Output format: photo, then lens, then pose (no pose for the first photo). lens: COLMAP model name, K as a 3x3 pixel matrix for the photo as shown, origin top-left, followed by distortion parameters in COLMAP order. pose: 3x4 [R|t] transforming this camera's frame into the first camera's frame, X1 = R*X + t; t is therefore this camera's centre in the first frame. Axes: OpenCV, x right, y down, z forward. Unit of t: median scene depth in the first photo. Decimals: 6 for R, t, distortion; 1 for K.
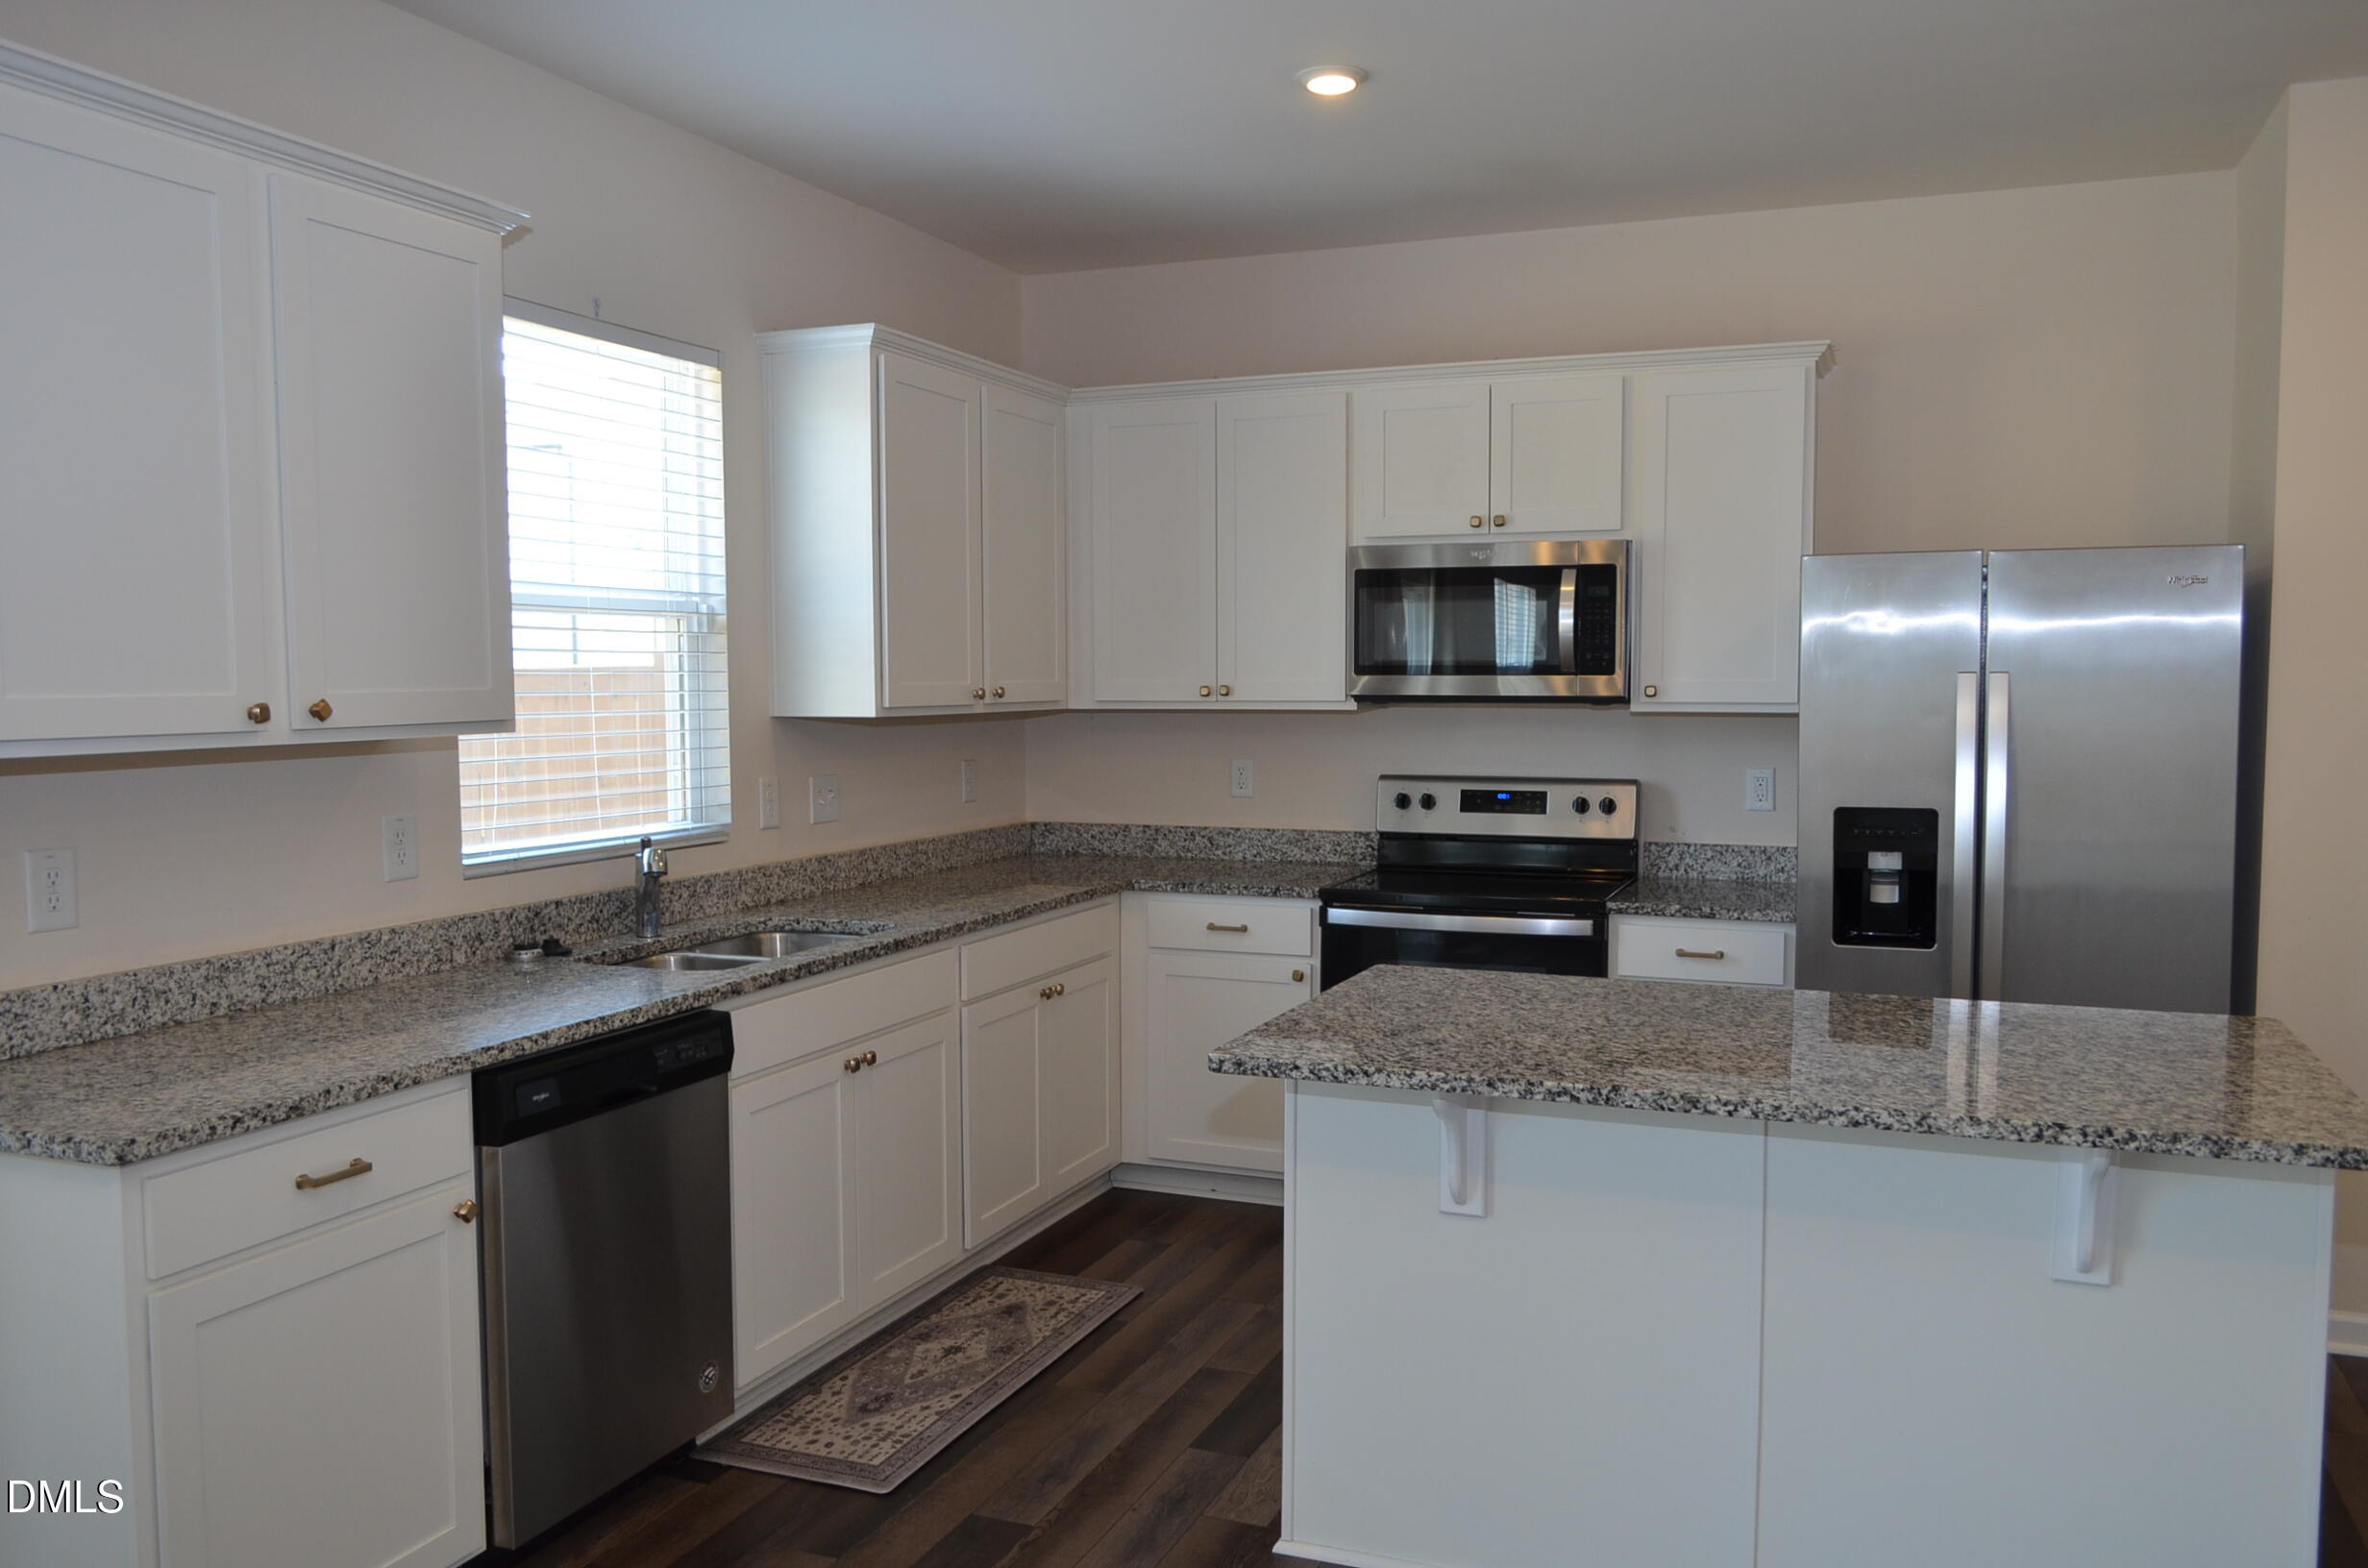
lens RADIAL K [[1843.4, 0, 1189.8], [0, 1843.4, 801.1], [0, 0, 1]] dist [-0.012962, 0.000790]
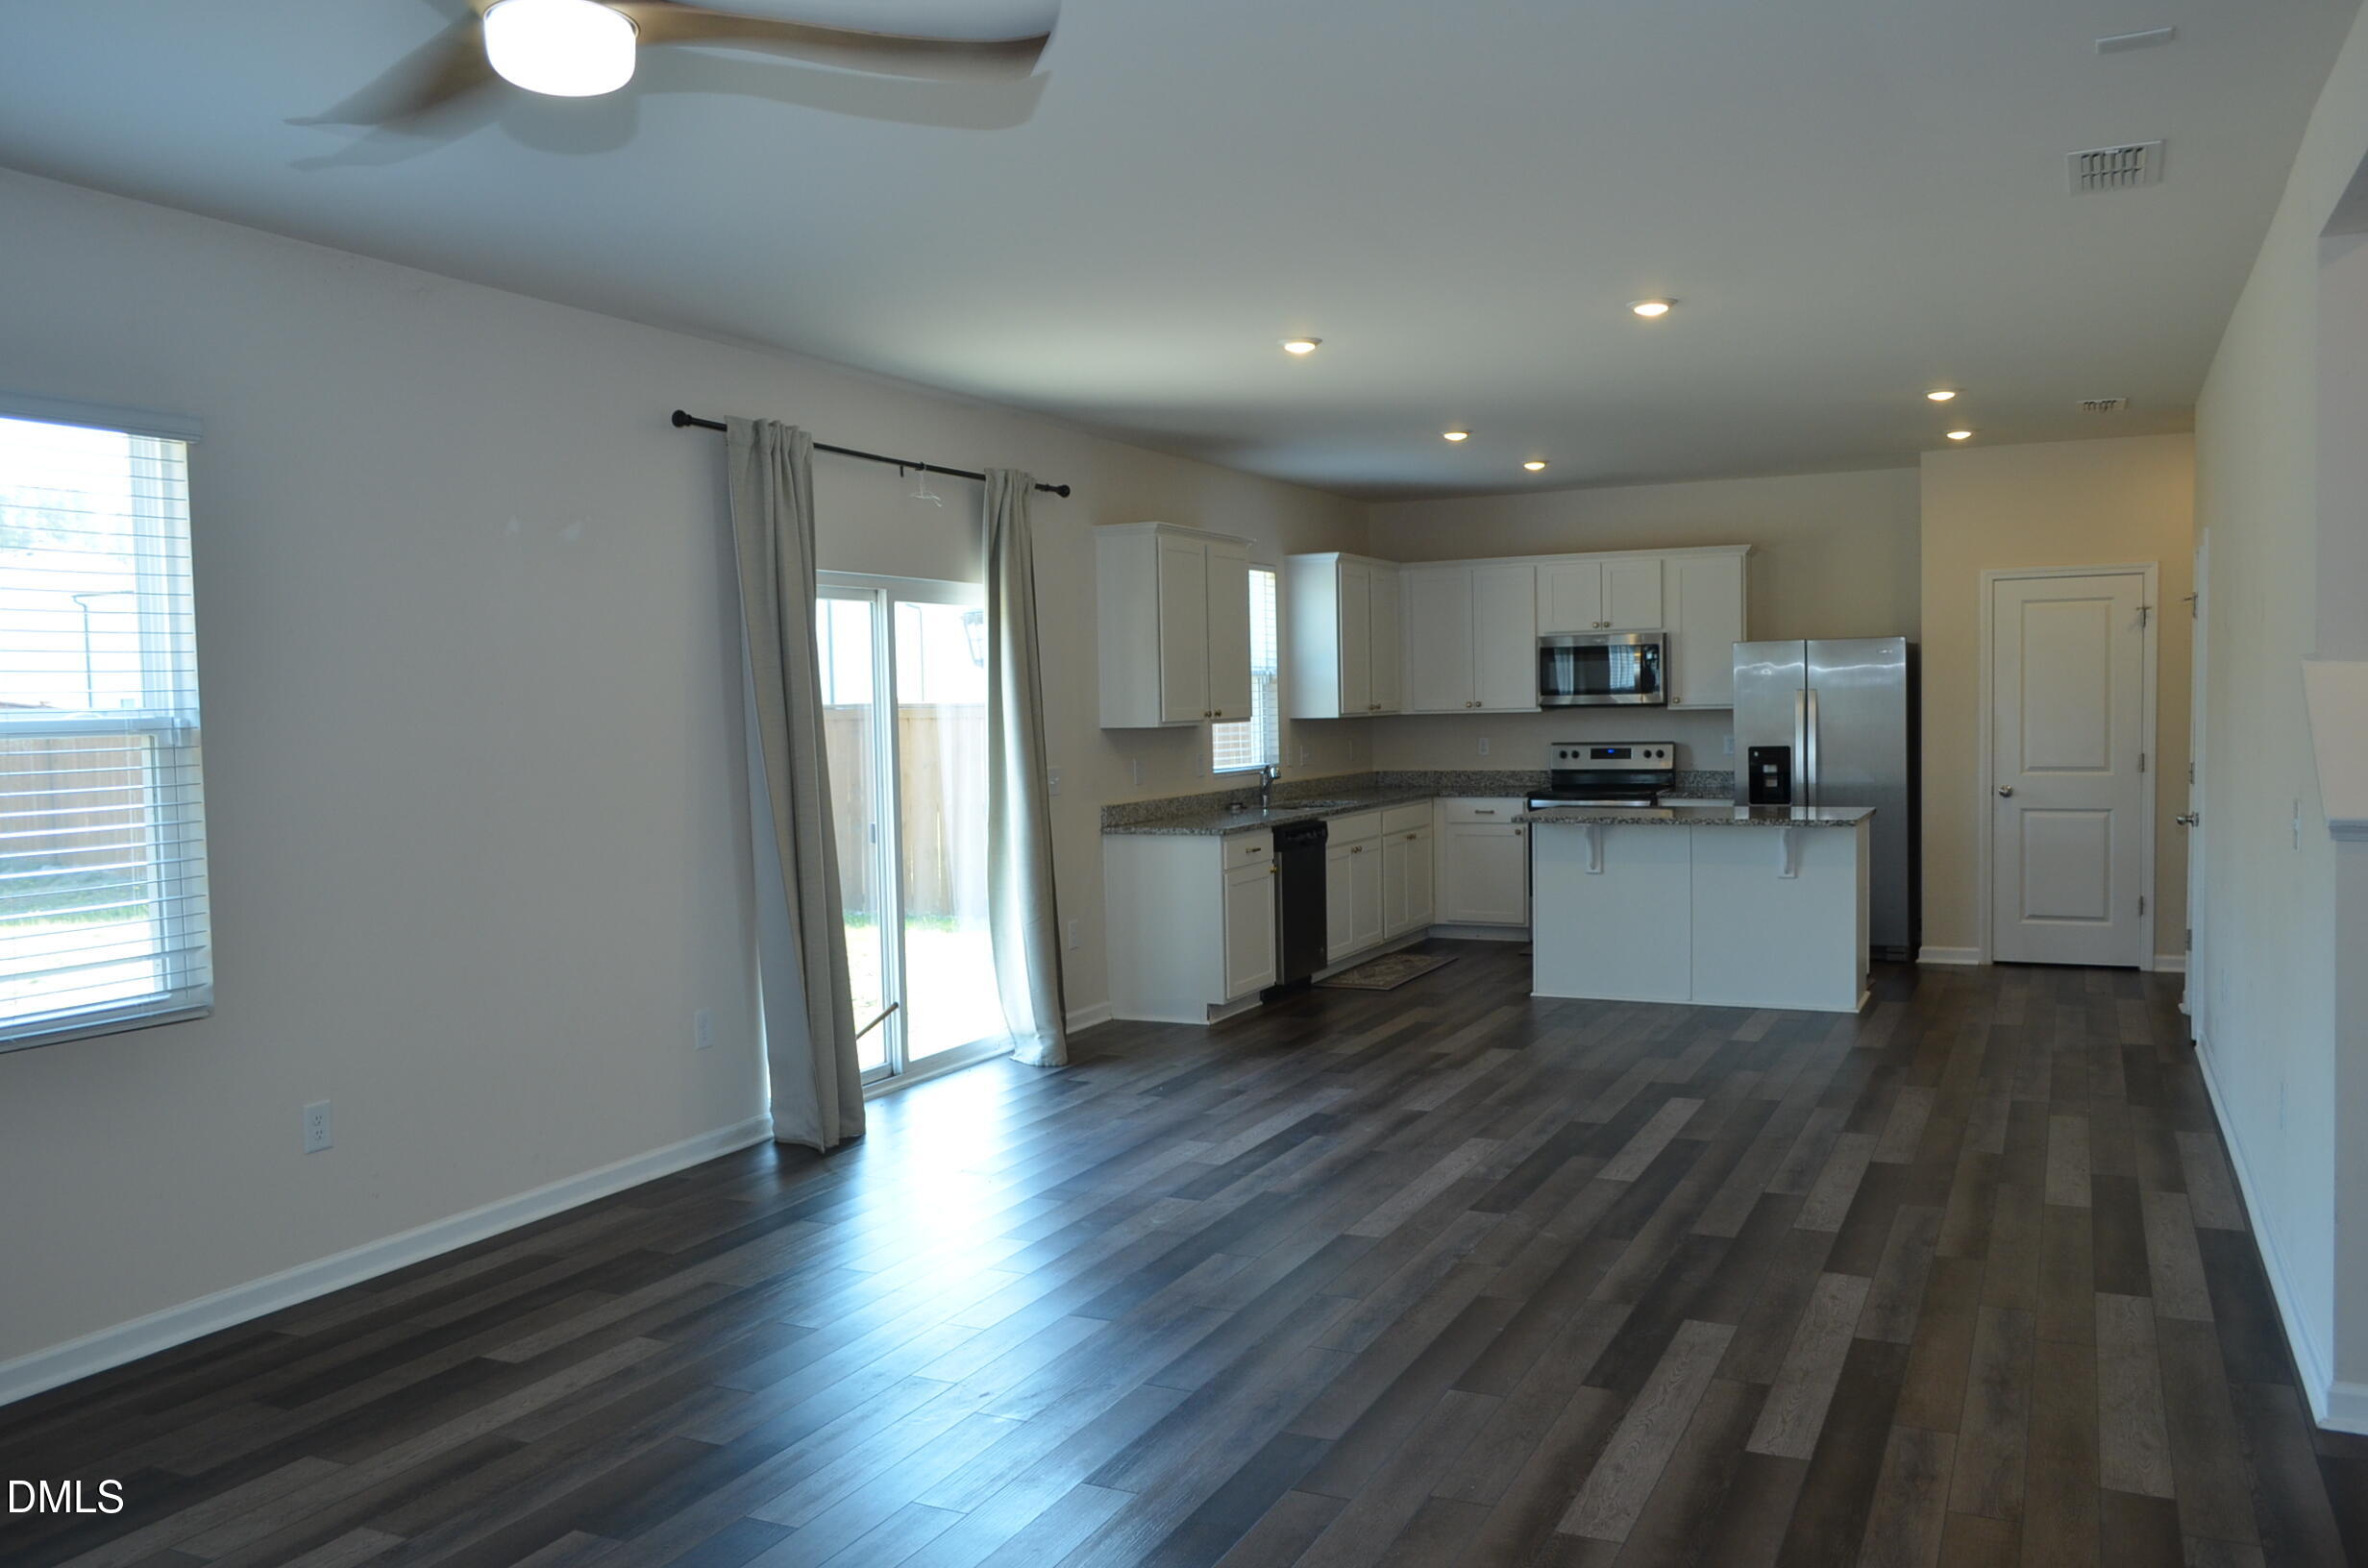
lens RADIAL K [[1843.4, 0, 1188.7], [0, 1843.4, 794.7], [0, 0, 1]] dist [-0.012962, 0.000790]
pose [[0.997490, -0.016792, -0.068787, -0.190306], [0.015505, 0.999695, -0.019203, 0.090062], [0.069089, 0.018088, 0.997447, -1.286651]]
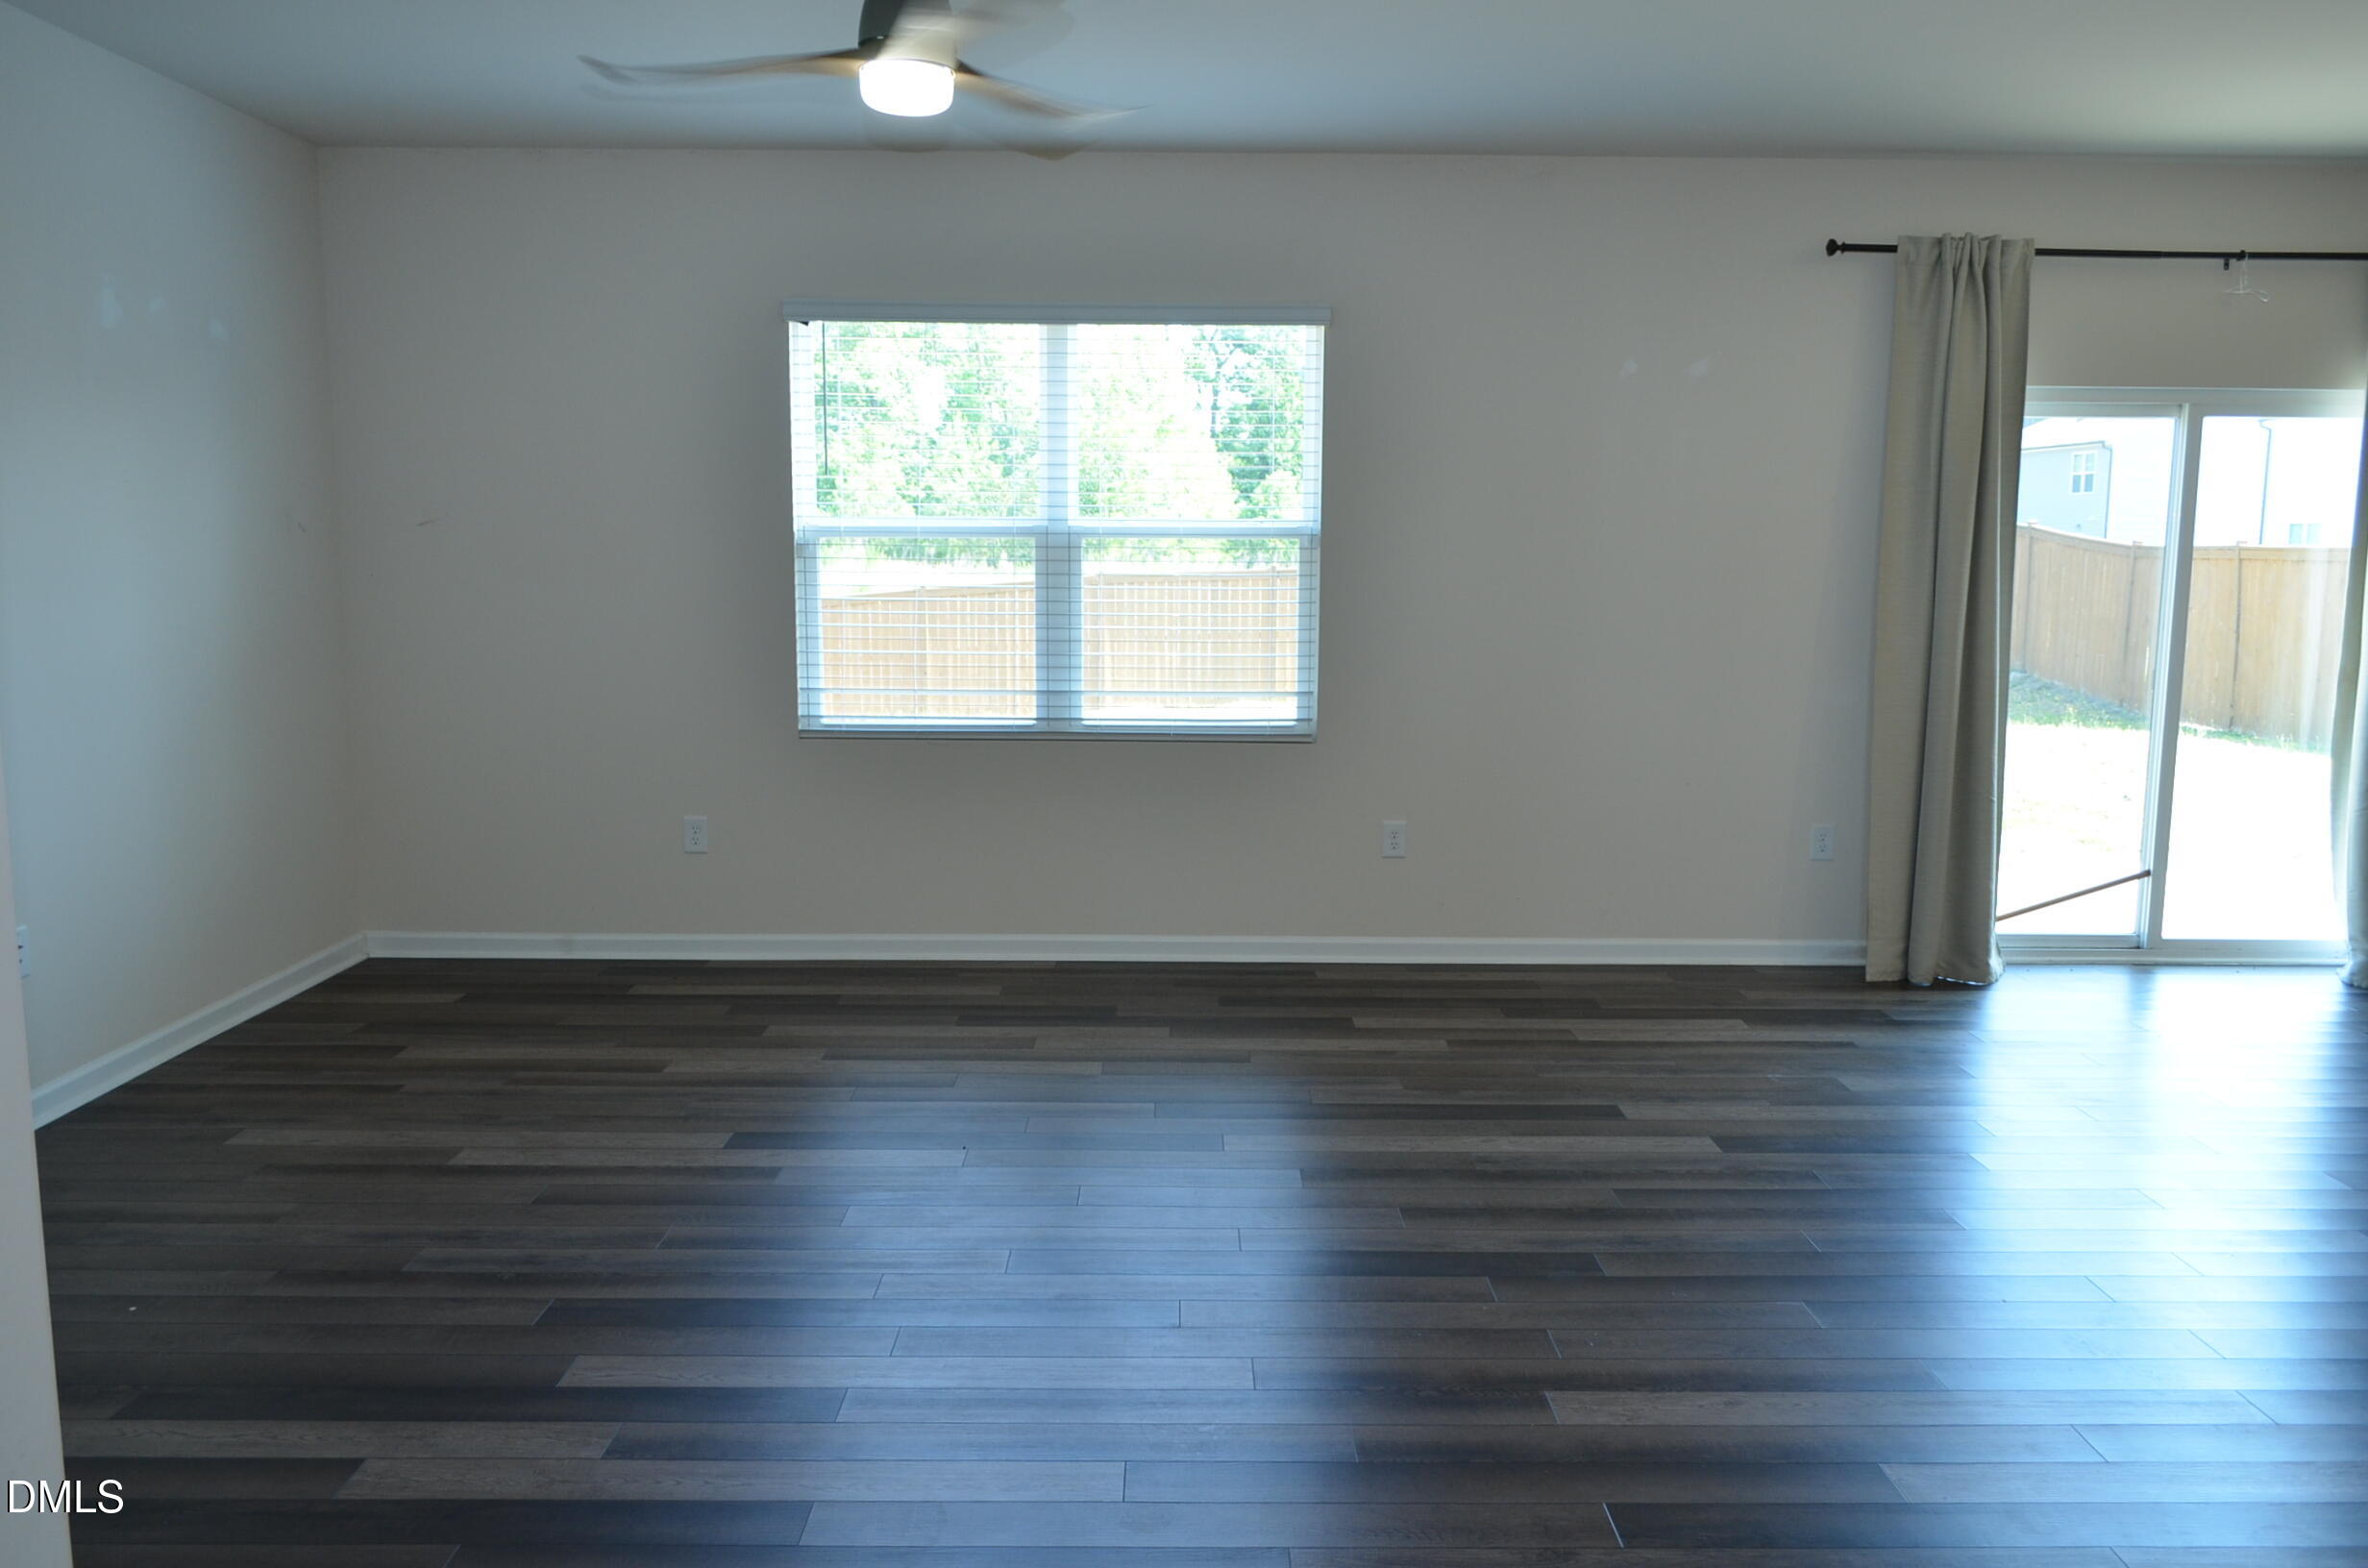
lens RADIAL K [[1843.4, 0, 1198.4], [0, 1843.4, 797.1], [0, 0, 1]] dist [-0.012962, 0.000790]
pose [[0.381678, 0.132293, -0.914779, 0.435845], [-0.073619, 0.990911, 0.112586, 0.073687], [0.921359, 0.024374, 0.387948, -0.965166]]
